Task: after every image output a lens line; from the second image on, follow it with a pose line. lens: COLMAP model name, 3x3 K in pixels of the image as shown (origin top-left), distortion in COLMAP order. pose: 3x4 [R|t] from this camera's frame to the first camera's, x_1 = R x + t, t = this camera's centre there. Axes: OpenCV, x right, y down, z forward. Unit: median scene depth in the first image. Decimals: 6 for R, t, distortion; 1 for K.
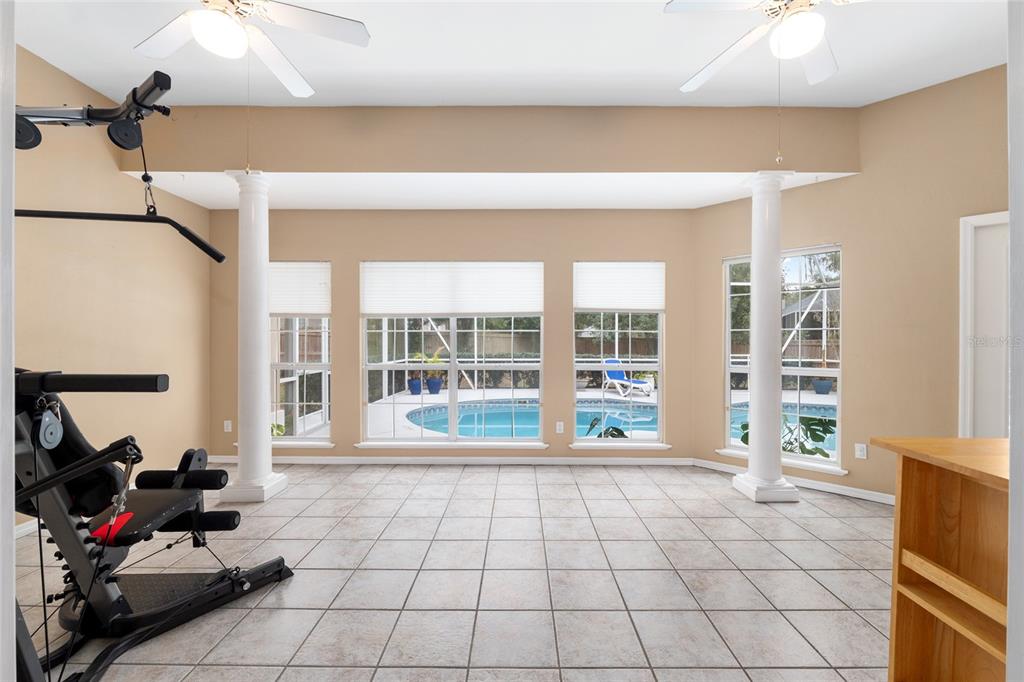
lens RADIAL K [[420.9, 0, 520.7], [0, 420.9, 336.6], [0, 0, 1]] dist [-0.012661, 0.000006]
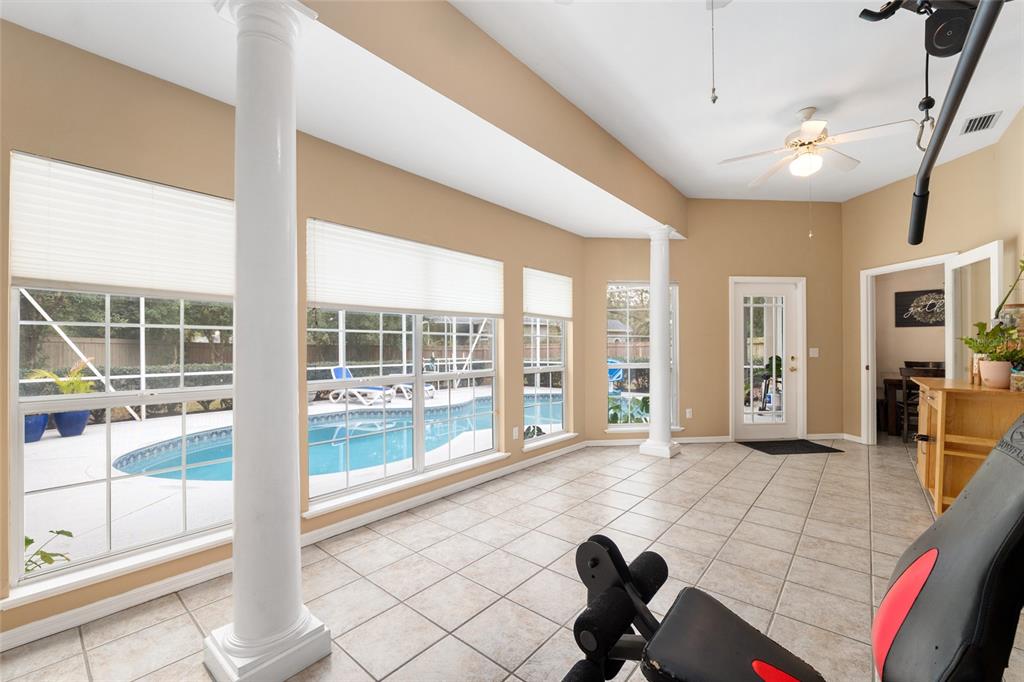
lens RADIAL K [[420.9, 0, 504.2], [0, 420.9, 345.7], [0, 0, 1]] dist [-0.012661, 0.000006]
pose [[0.653523, -0.003160, 0.756900, -0.660911], [-0.002386, 0.999978, 0.006236, 0.005175], [-0.756903, -0.005881, 0.653501, 0.376080]]
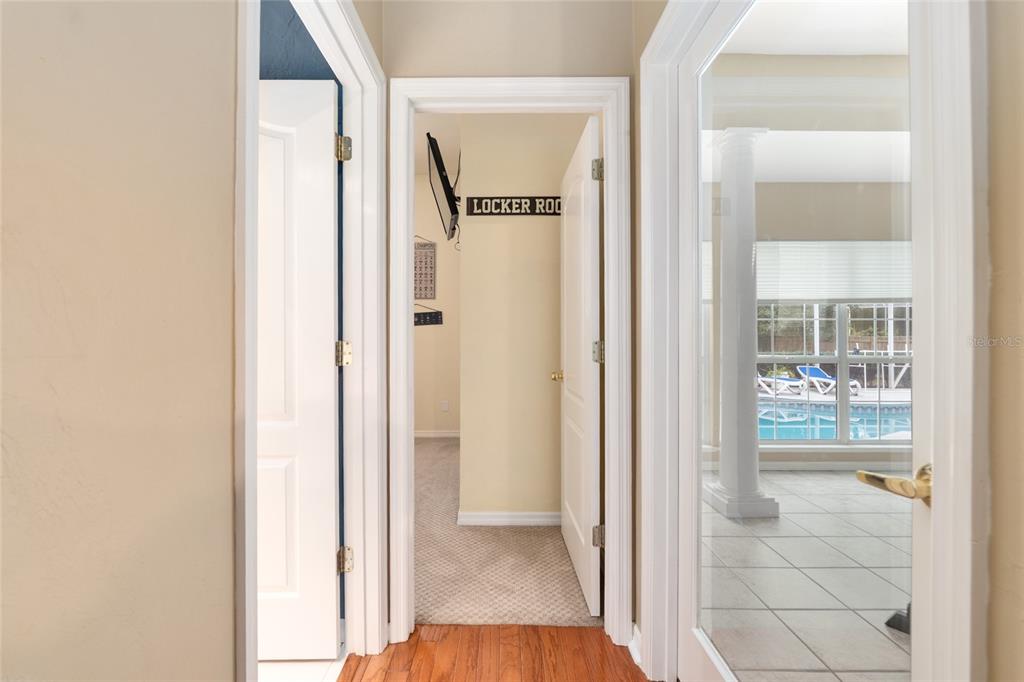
lens RADIAL K [[420.9, 0, 500.1], [0, 420.9, 343.2], [0, 0, 1]] dist [-0.012661, 0.000006]
pose [[0.999827, -0.010179, -0.015588, -0.888579], [0.010397, 0.999849, 0.013943, 0.016907], [0.015444, -0.014102, 0.999781, 0.108666]]
